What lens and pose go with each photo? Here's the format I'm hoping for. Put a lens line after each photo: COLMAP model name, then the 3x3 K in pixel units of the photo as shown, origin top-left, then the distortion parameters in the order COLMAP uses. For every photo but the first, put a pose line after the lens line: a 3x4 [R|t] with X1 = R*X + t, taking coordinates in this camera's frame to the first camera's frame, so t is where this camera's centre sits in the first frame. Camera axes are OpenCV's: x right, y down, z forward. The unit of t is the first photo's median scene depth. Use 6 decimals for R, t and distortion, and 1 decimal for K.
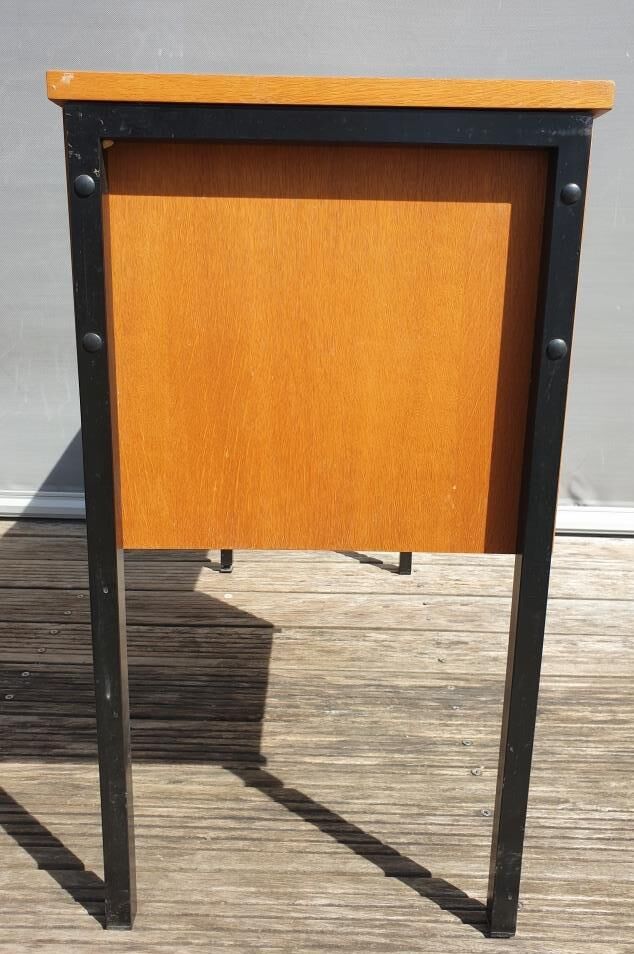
lens RADIAL K [[800.8, 0, 302.4], [0, 800.8, 470.7], [0, 0, 1]] dist [-0.005508, 0.050729]
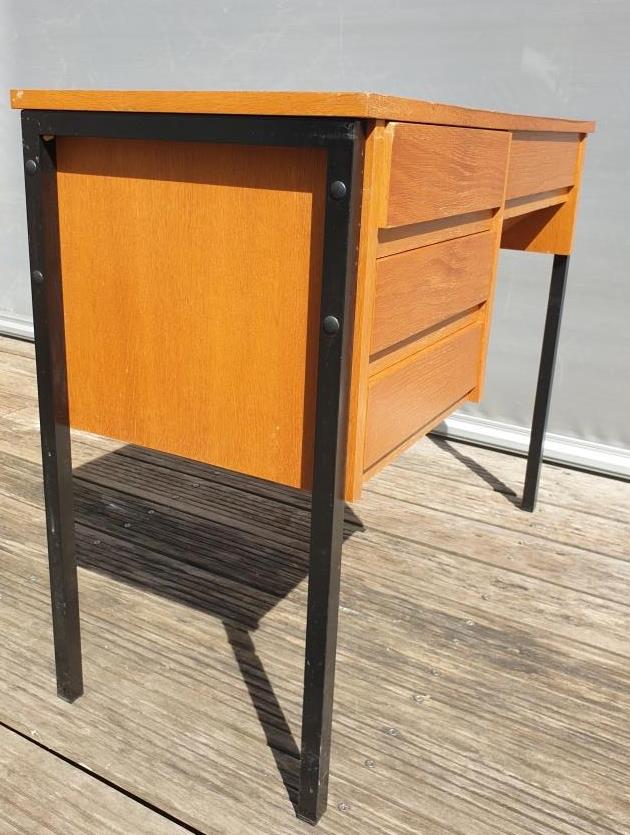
lens RADIAL K [[788.6, 0, 293.9], [0, 788.6, 385.8], [0, 0, 1]] dist [0.011236, 0.000000]
pose [[0.870644, 0.162615, -0.464259, 0.469668], [-0.145146, 0.986683, 0.073406, -0.081916], [0.470013, 0.003474, 0.882653, -0.004224]]
